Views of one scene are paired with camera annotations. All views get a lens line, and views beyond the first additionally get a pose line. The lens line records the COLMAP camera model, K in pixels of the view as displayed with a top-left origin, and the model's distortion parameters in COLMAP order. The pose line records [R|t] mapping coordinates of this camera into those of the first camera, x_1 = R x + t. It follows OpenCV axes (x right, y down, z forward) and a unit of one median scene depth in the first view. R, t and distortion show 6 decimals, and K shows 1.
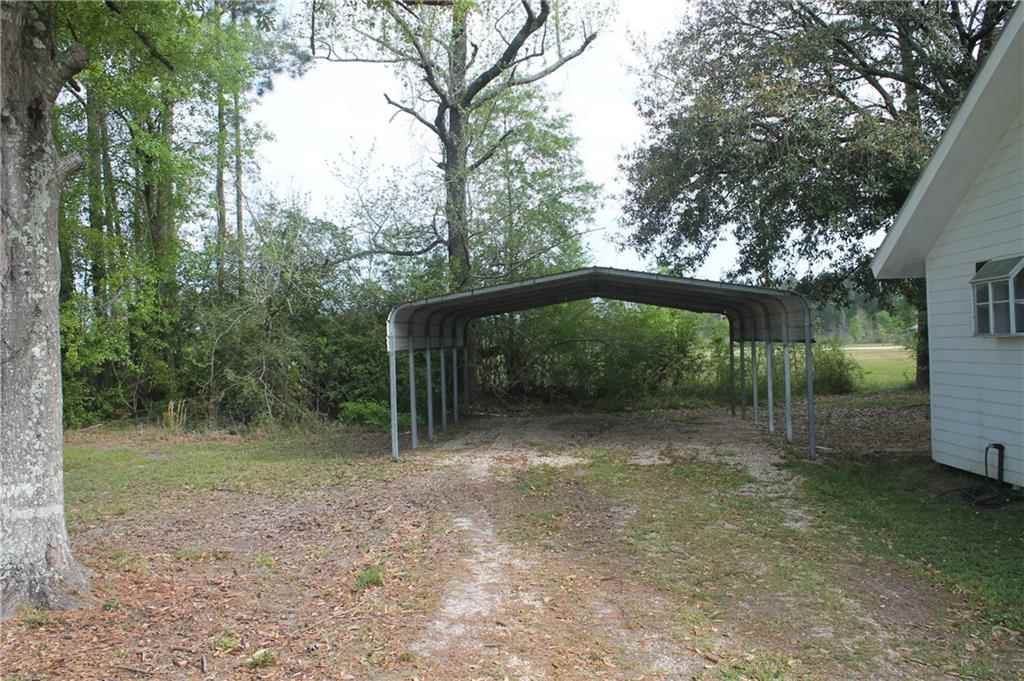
lens RADIAL K [[907.7, 0, 512.8], [0, 907.7, 340.5], [0, 0, 1]] dist [-0.012959, 0.008312]
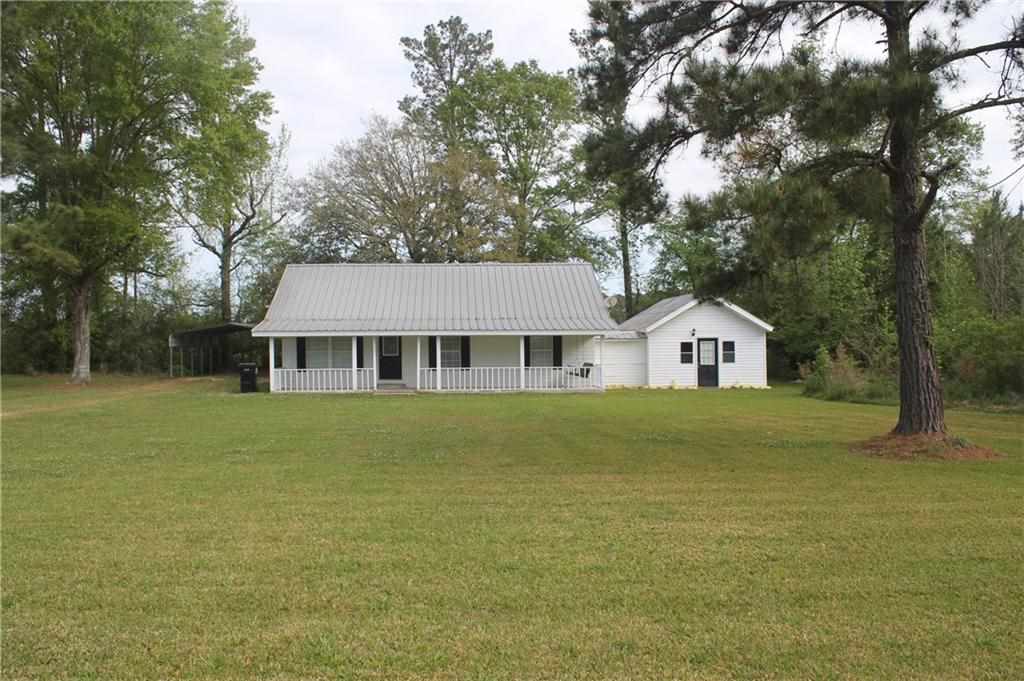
lens RADIAL K [[907.7, 0, 511.1], [0, 907.7, 340.7], [0, 0, 1]] dist [-0.012959, 0.008312]
pose [[0.997126, 0.011435, 0.074898, 0.638008], [-0.011705, 0.999927, 0.003156, -0.023825], [-0.074857, -0.004024, 0.997186, -1.791022]]
